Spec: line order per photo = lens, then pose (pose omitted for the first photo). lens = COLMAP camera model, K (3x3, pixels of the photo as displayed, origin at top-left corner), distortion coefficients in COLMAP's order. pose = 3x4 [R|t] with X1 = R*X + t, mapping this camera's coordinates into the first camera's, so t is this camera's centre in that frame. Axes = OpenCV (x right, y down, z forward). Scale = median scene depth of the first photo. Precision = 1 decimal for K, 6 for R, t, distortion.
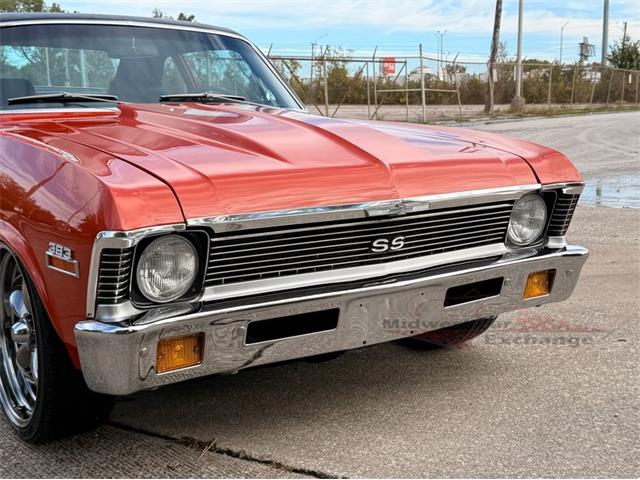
lens RADIAL K [[830.7, 0, 320.0], [0, 830.7, 240.0], [0, 0, 1]] dist [0.173633, -0.377695]
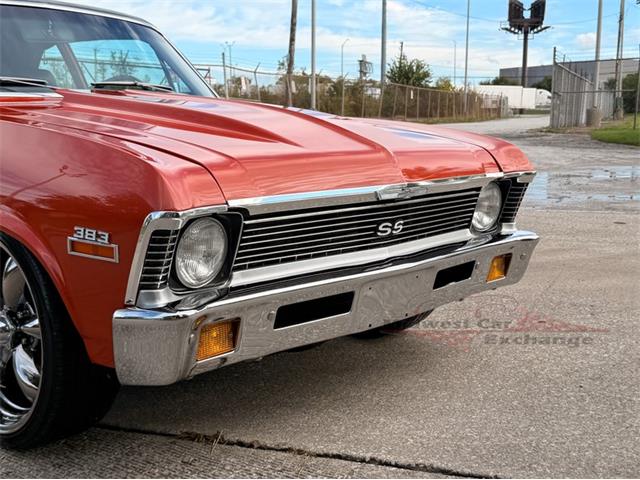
lens RADIAL K [[830.7, 0, 320.0], [0, 830.7, 240.0], [0, 0, 1]] dist [0.173633, -0.377695]
pose [[0.973680, -0.015695, 0.227380, -0.241685], [0.017858, 0.999813, -0.007459, 0.026464], [-0.227220, 0.011323, 0.973778, 0.030127]]
